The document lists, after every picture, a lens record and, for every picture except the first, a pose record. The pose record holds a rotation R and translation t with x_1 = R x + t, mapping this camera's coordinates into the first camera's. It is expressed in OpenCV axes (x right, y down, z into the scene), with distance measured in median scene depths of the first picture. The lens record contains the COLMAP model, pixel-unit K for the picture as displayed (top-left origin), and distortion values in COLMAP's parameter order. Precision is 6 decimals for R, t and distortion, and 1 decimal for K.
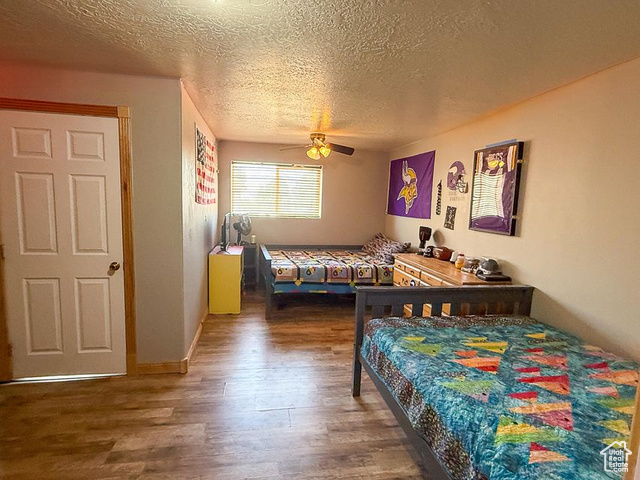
lens RADIAL K [[336.5, 0, 320.0], [0, 336.5, 240.0], [0, 0, 1]] dist [0.002907, 0.000505]
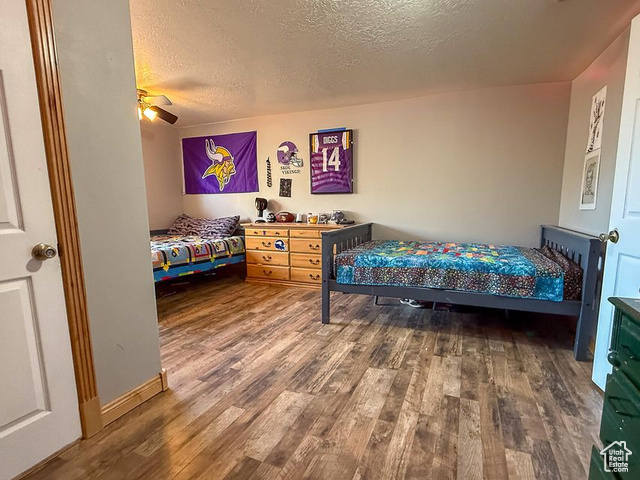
lens RADIAL K [[315.3, 0, 330.0], [0, 315.3, 249.0], [0, 0, 1]] dist [0.001423, -0.000014]
pose [[0.545731, -0.160983, 0.822351, -0.507552], [0.130233, 0.985742, 0.106542, 0.052559], [-0.827778, 0.048954, 0.558916, 0.226549]]
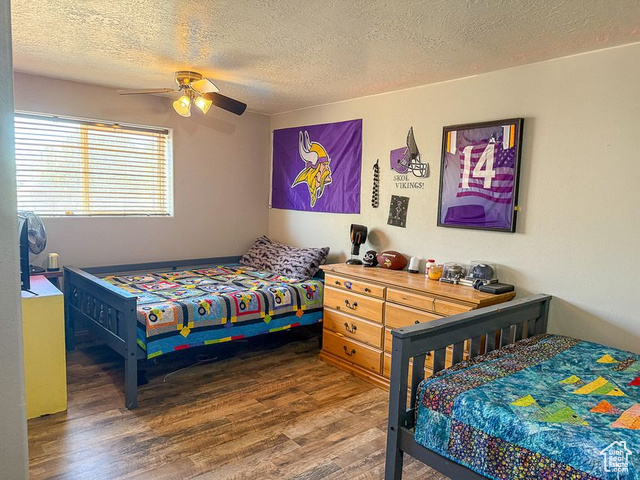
lens RADIAL K [[443.6, 0, 322.0], [0, 443.6, 243.4], [0, 0, 1]] dist [0.117837, -0.135856]
pose [[0.865235, -0.059843, 0.497783, -0.246137], [0.057675, 0.998140, 0.019746, -0.024310], [-0.498038, 0.011625, 0.867077, 0.235096]]
